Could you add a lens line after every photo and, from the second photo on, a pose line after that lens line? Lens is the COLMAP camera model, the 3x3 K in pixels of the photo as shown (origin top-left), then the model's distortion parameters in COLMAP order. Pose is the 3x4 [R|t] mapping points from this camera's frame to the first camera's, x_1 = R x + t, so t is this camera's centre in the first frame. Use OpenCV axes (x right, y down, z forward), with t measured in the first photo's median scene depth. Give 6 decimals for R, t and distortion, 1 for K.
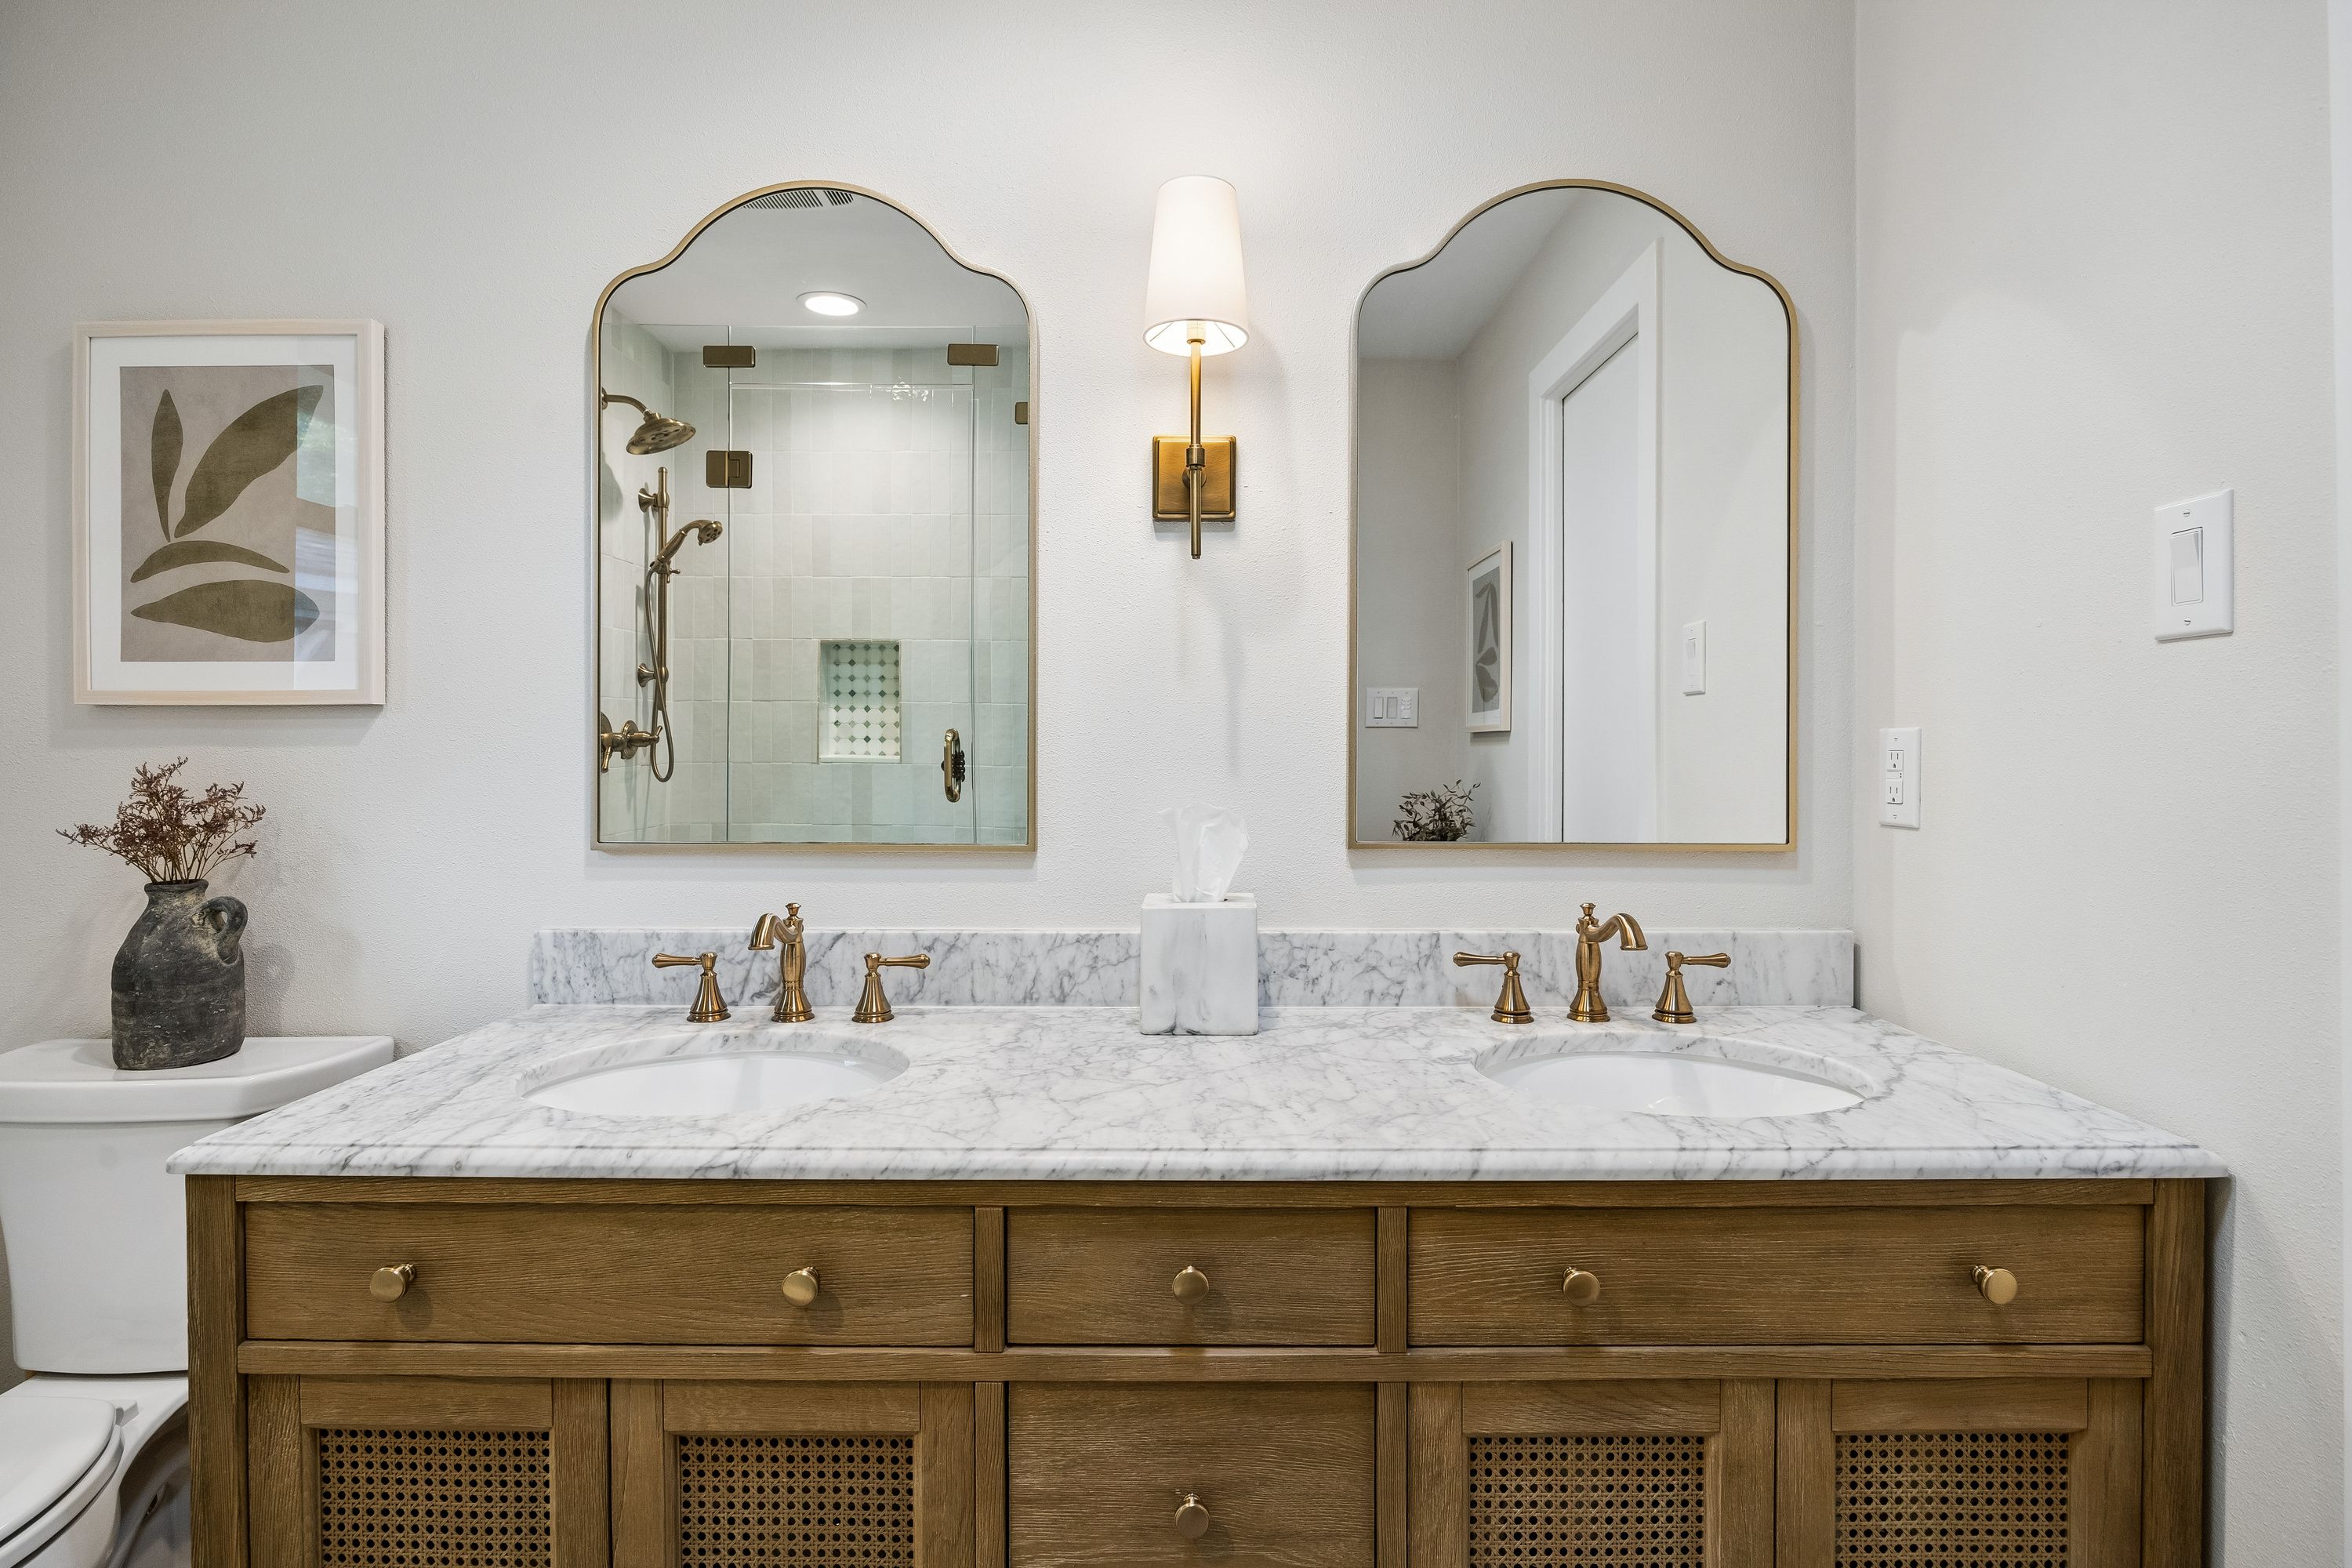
lens RADIAL K [[1197.9, 0, 1173.2], [0, 1197.9, 748.4], [0, 0, 1]] dist [-0.015966, -0.001667]
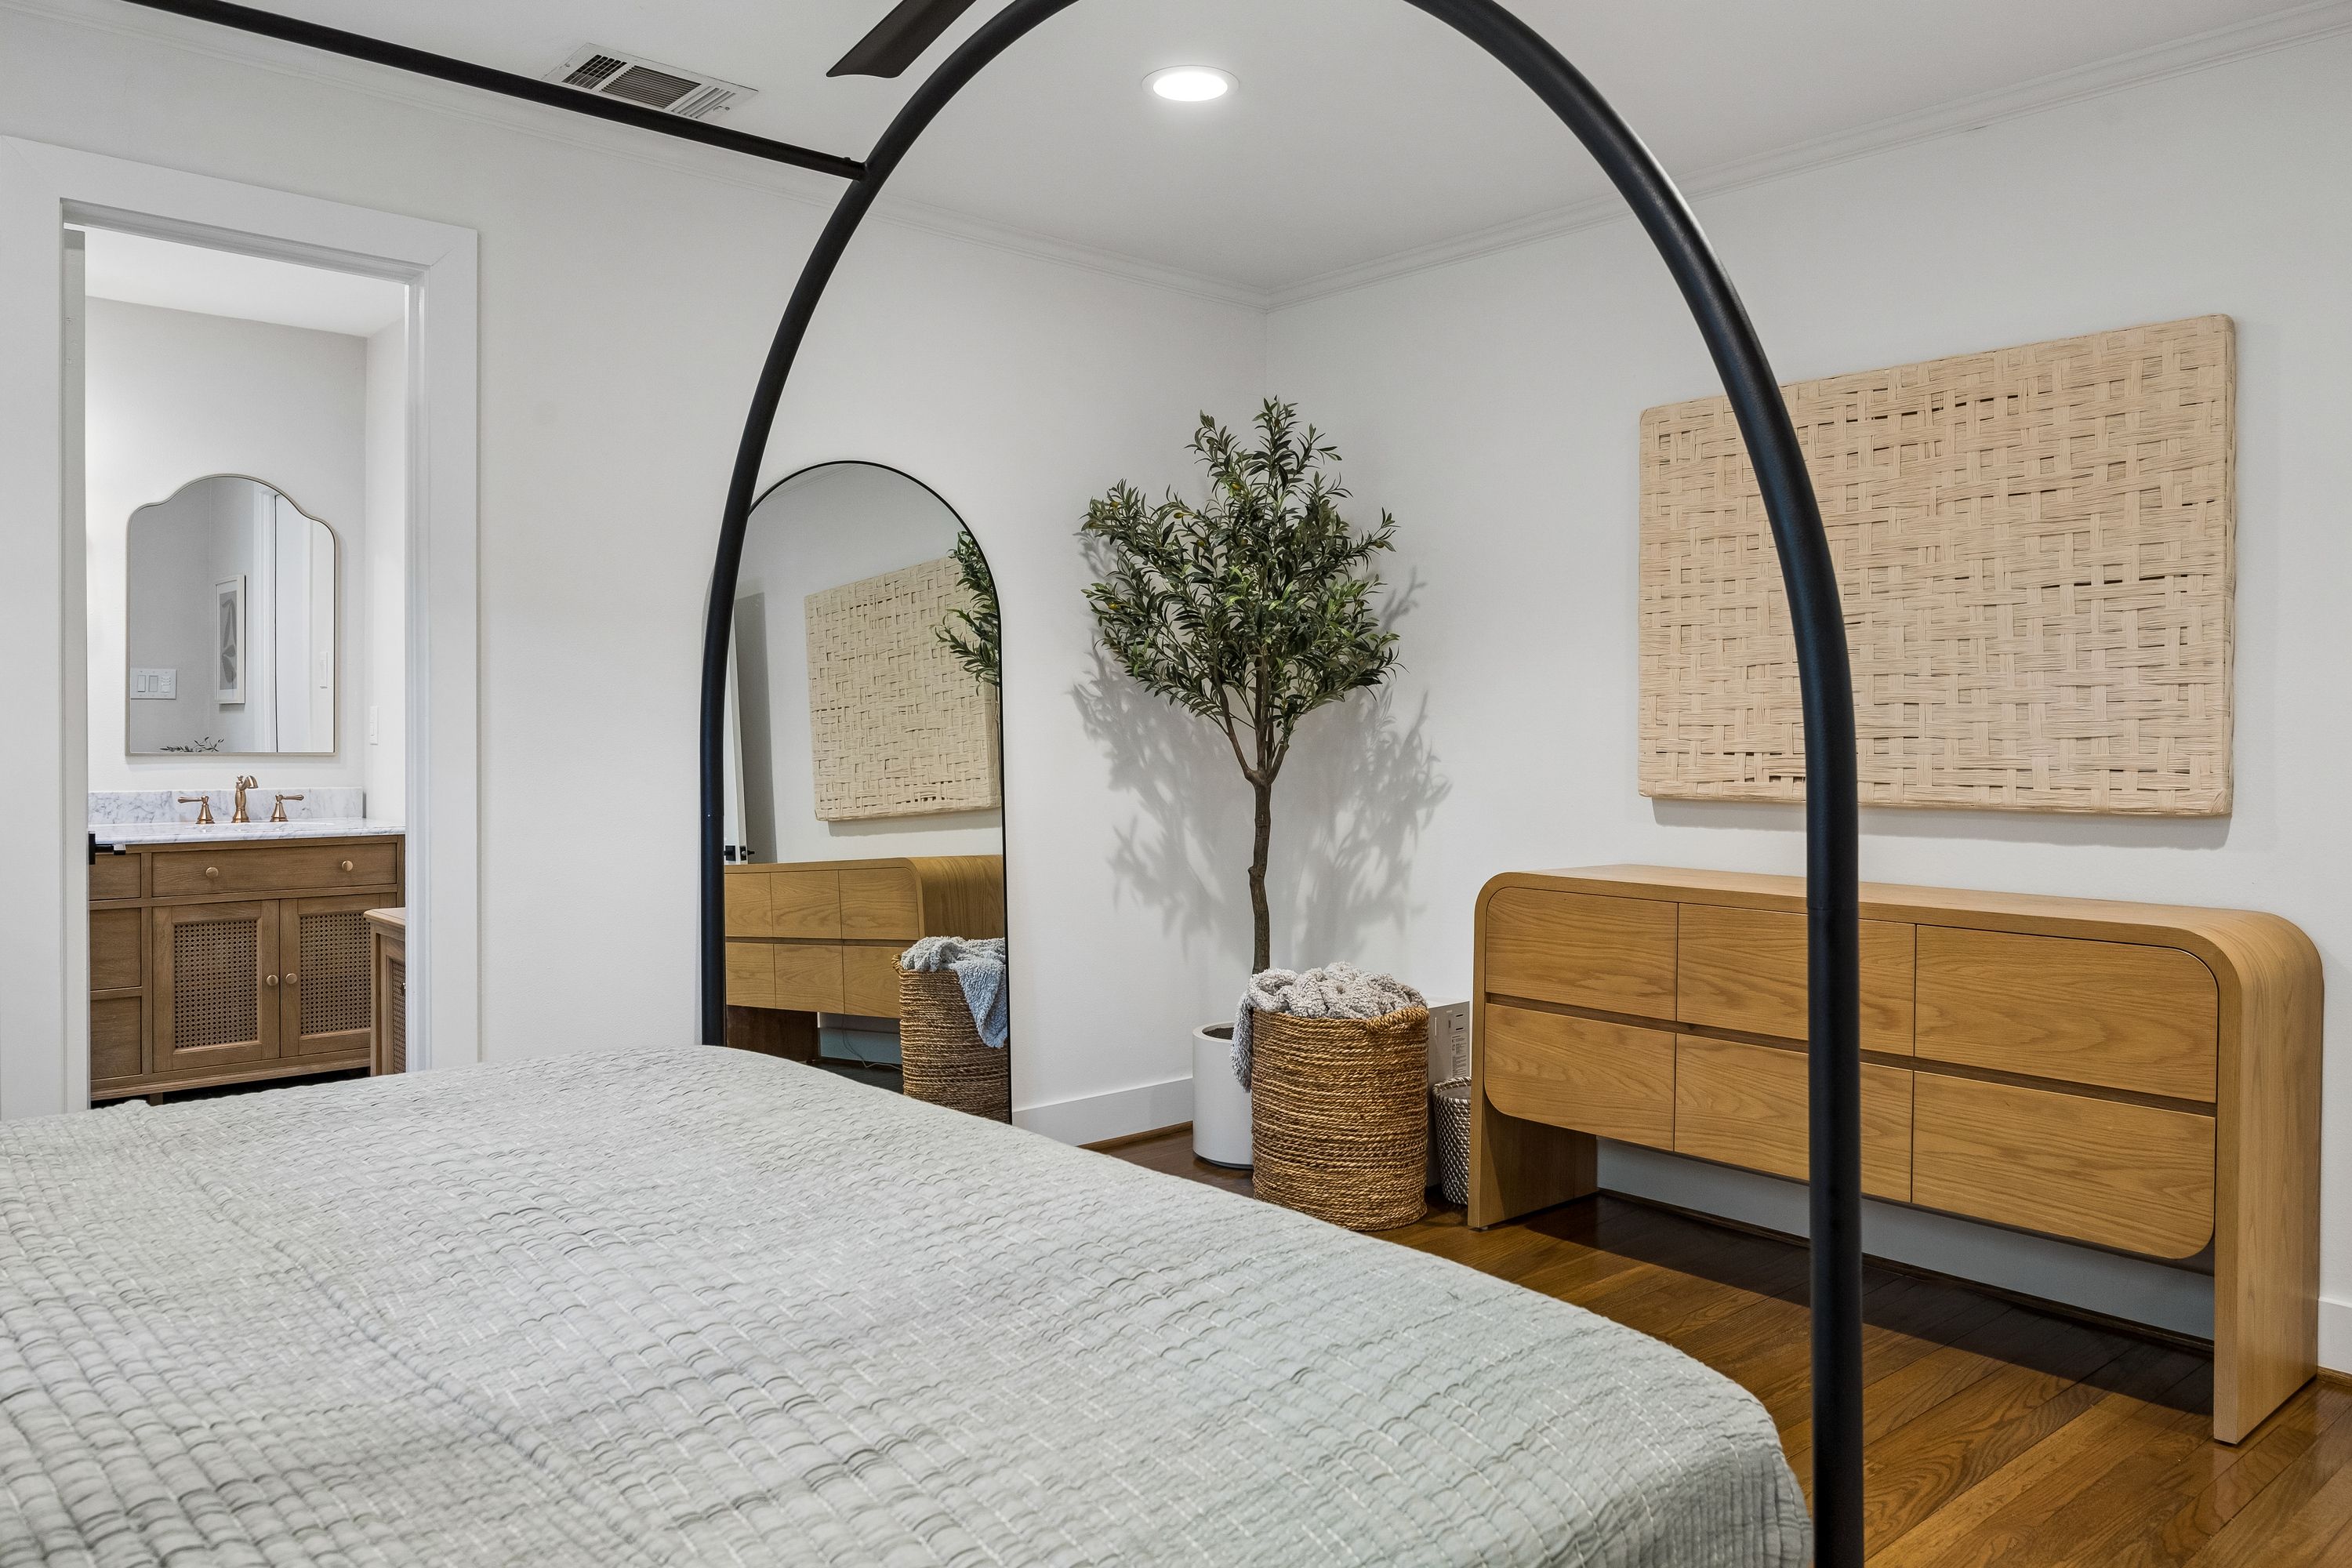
lens RADIAL K [[1704.3, 0, 1174.3], [0, 1704.3, 764.4], [0, 0, 1]] dist [-0.003362, -0.001443]
pose [[0.754938, -0.004491, 0.655781, -0.520826], [-0.007857, 0.999843, 0.015893, 0.040783], [-0.655750, -0.017151, 0.754784, -3.041588]]
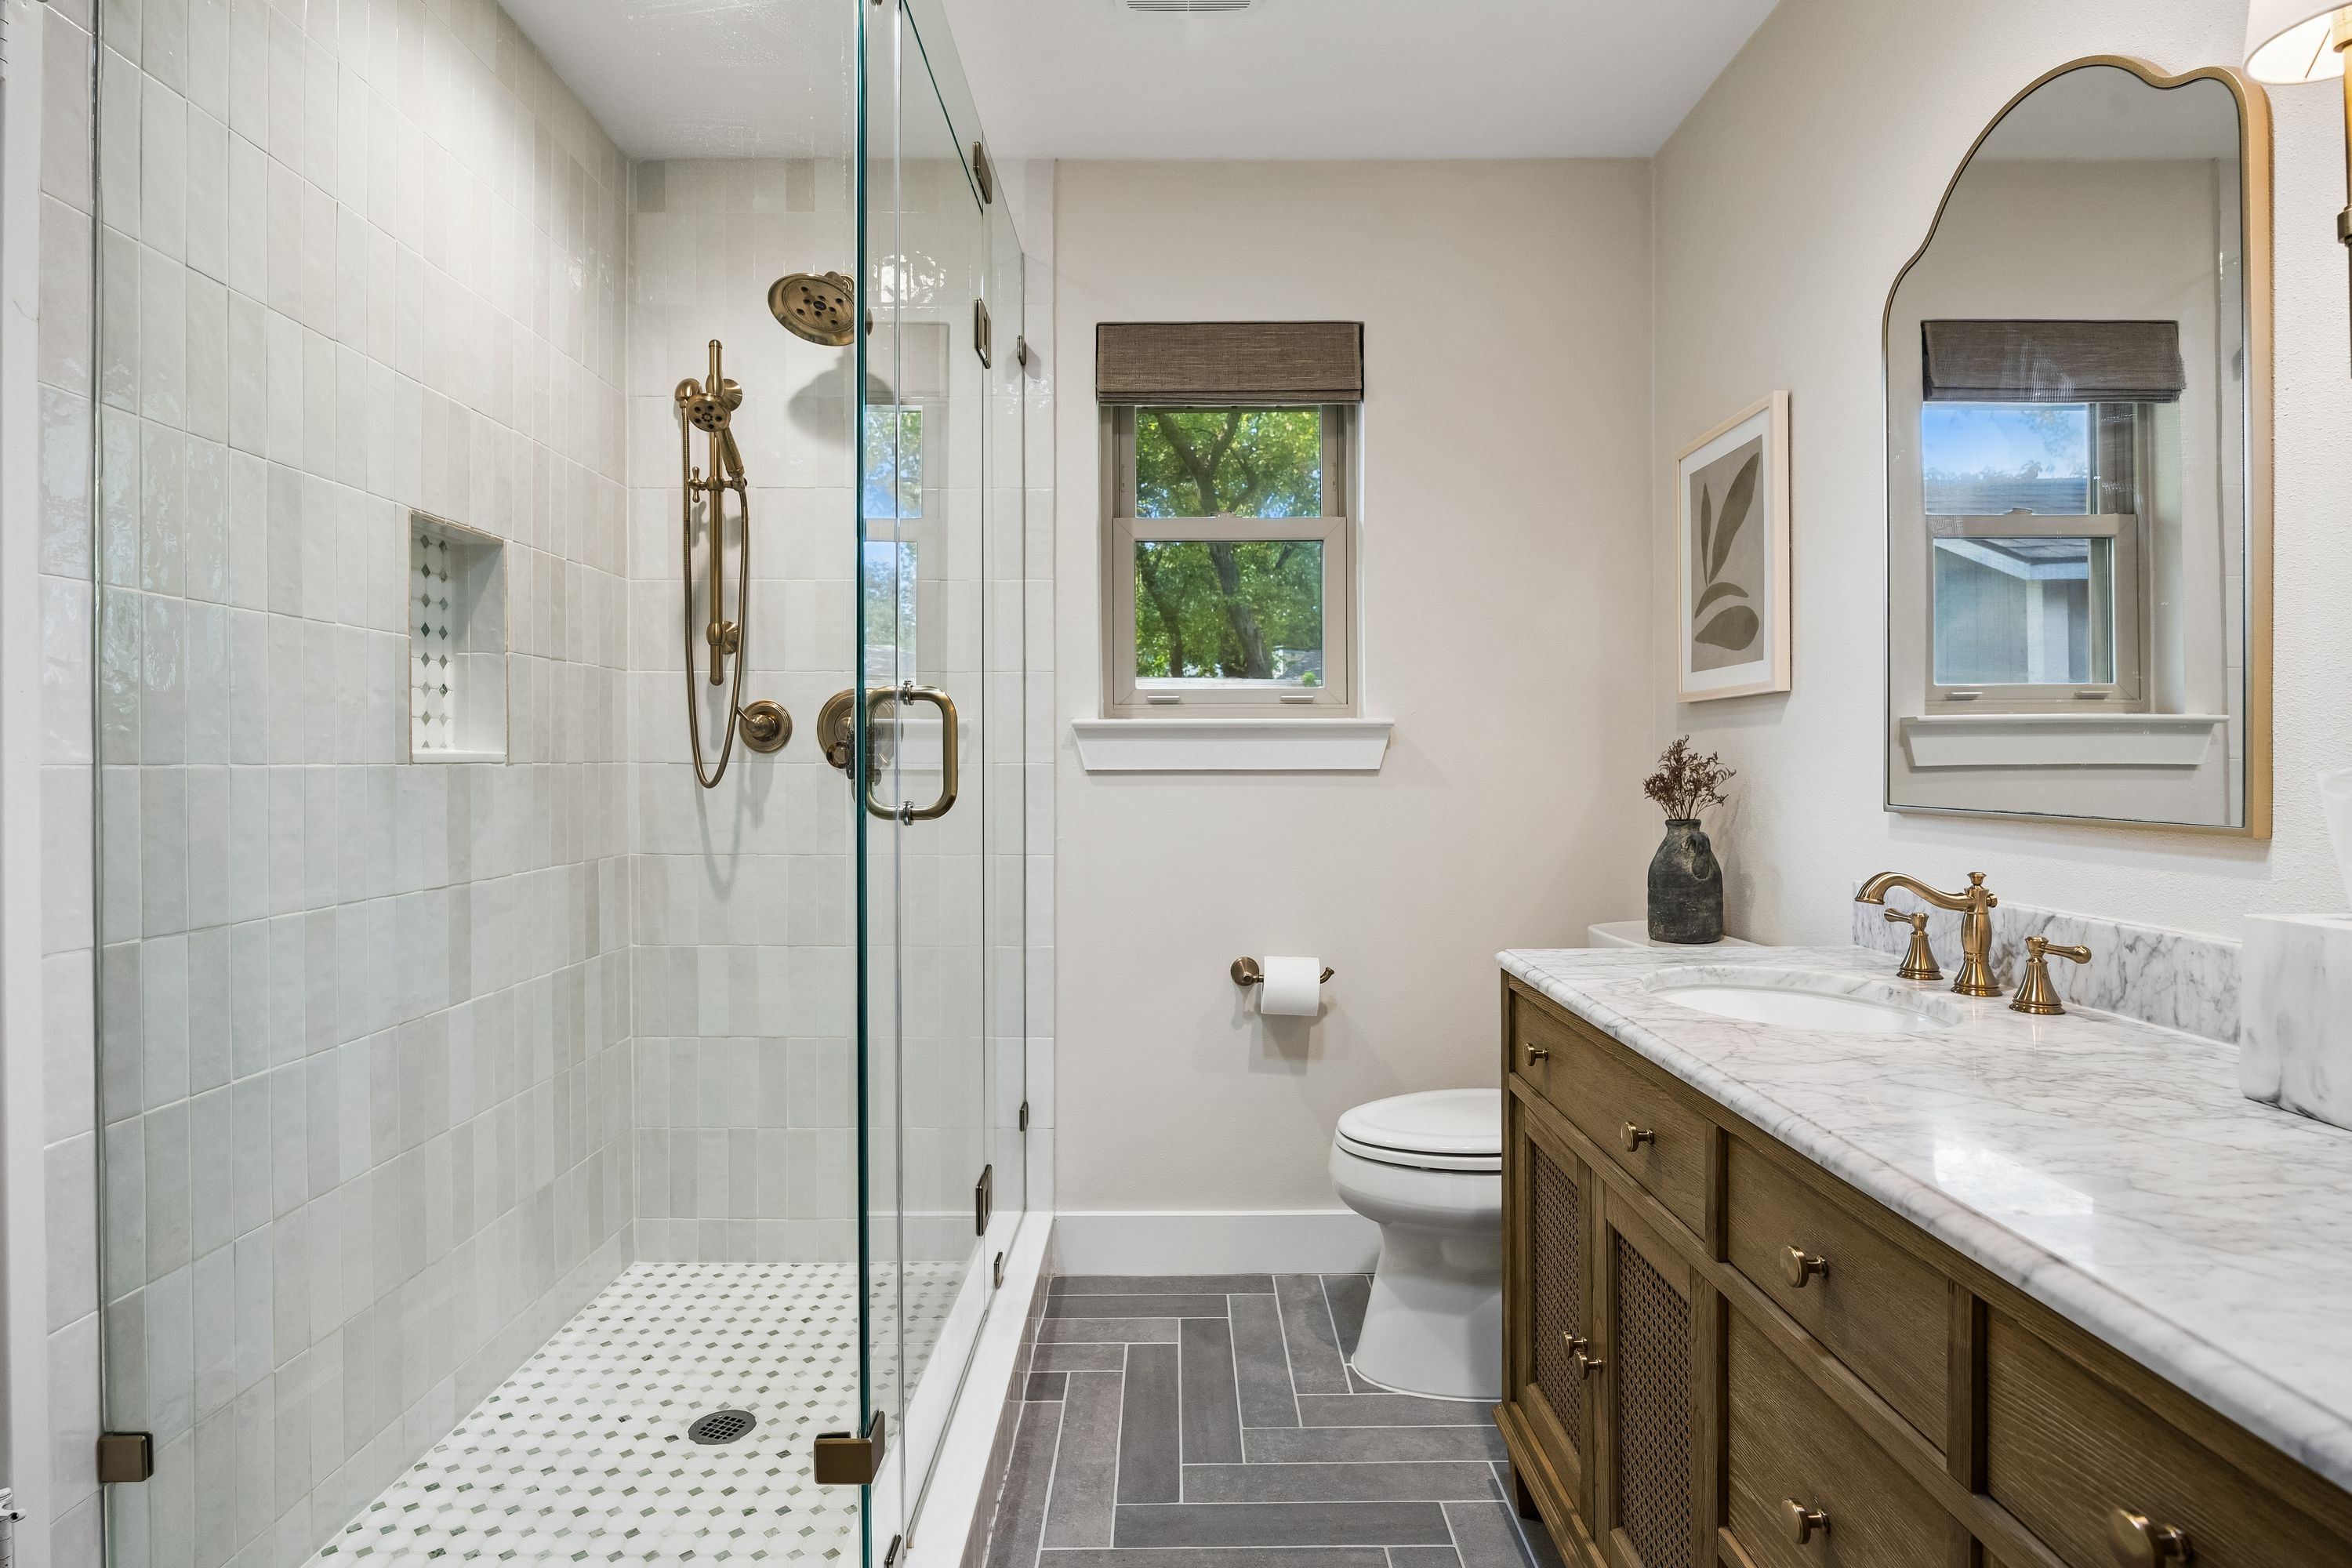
lens RADIAL K [[1250.0, 0, 1178.8], [0, 1250.0, 778.4], [0, 0, 1]] dist [-0.001993, -0.000640]
pose [[-0.015543, 0.008602, -0.999842, 0.691429], [0.001924, 0.999961, 0.008573, 0.044714], [0.999877, -0.001790, -0.015558, 0.378959]]
